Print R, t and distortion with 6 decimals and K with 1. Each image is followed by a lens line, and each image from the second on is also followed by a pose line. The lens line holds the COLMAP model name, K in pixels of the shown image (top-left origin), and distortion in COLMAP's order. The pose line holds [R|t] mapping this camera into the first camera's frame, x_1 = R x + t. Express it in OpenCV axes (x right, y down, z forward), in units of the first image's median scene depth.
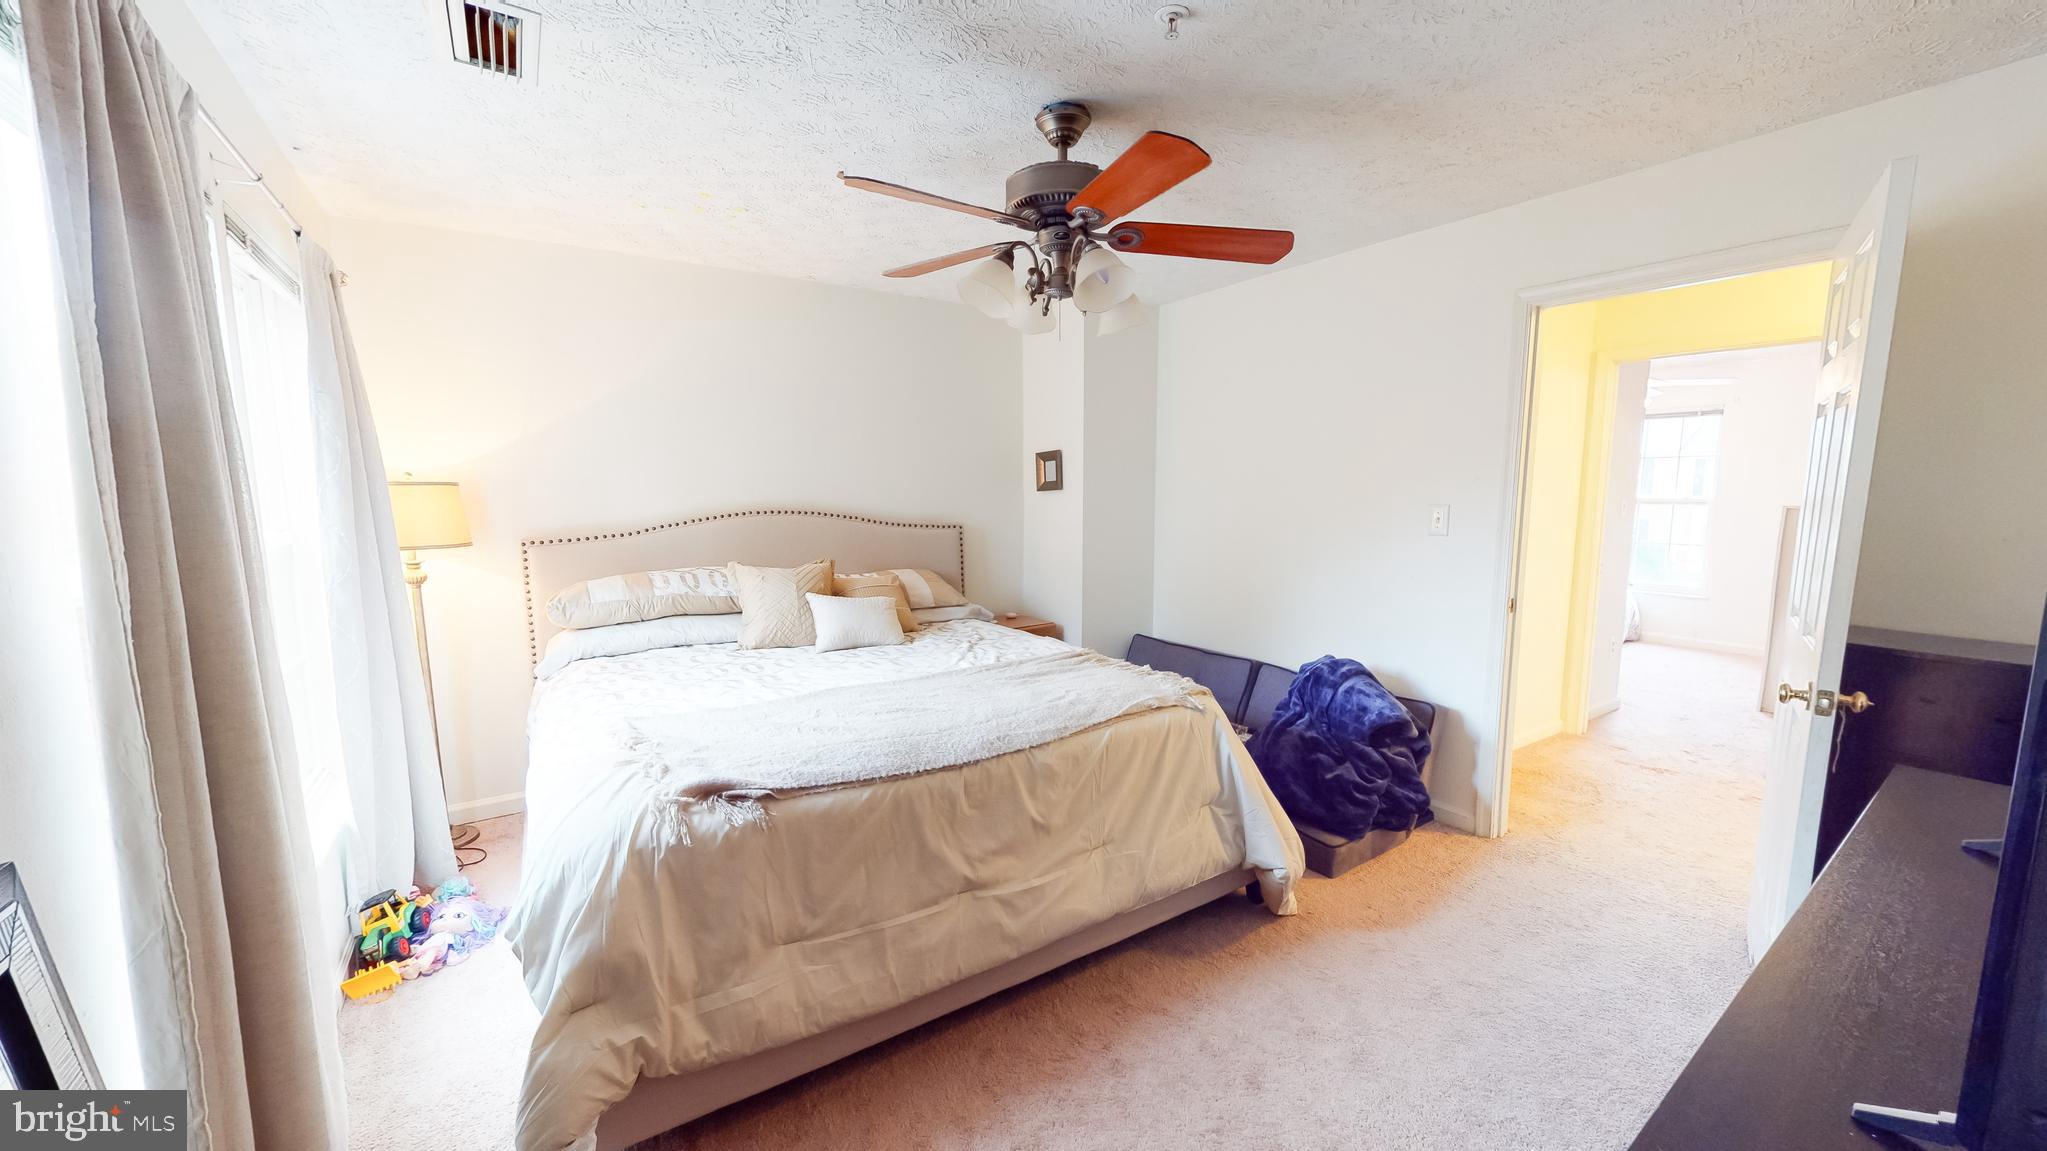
lens RADIAL K [[750.0, 0, 1031.7], [0, 750.0, 579.7], [0, 0, 1]] dist [0.000408, 0.000475]
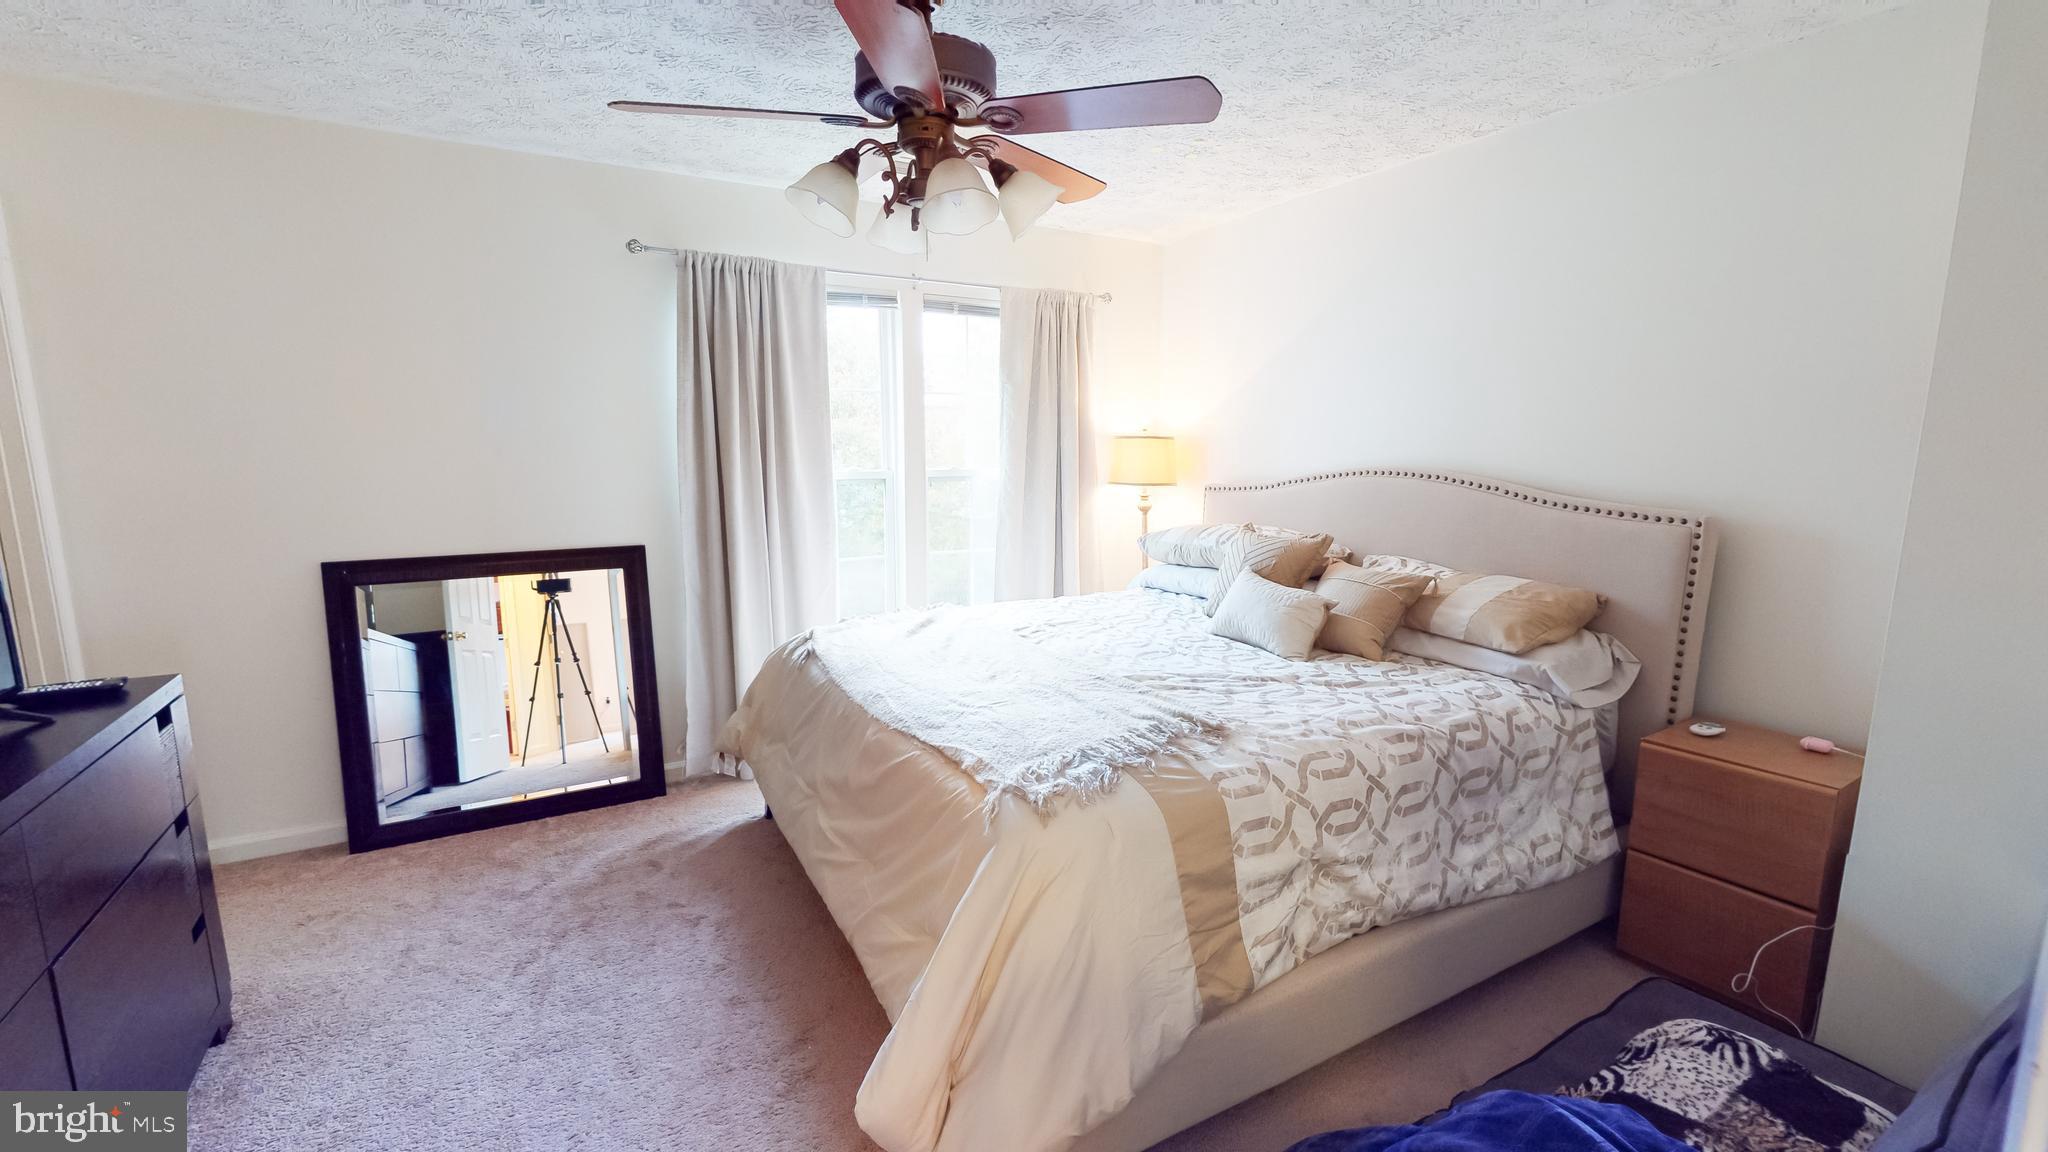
lens RADIAL K [[863.9, 0, 1025.2], [0, 863.9, 577.4], [0, 0, 1]] dist [-0.000123, 0.000001]
pose [[-0.079065, 0.158416, -0.984202, 0.641942], [-0.125874, 0.977804, 0.167499, -0.095785], [0.988891, 0.137128, -0.057369, 0.766174]]
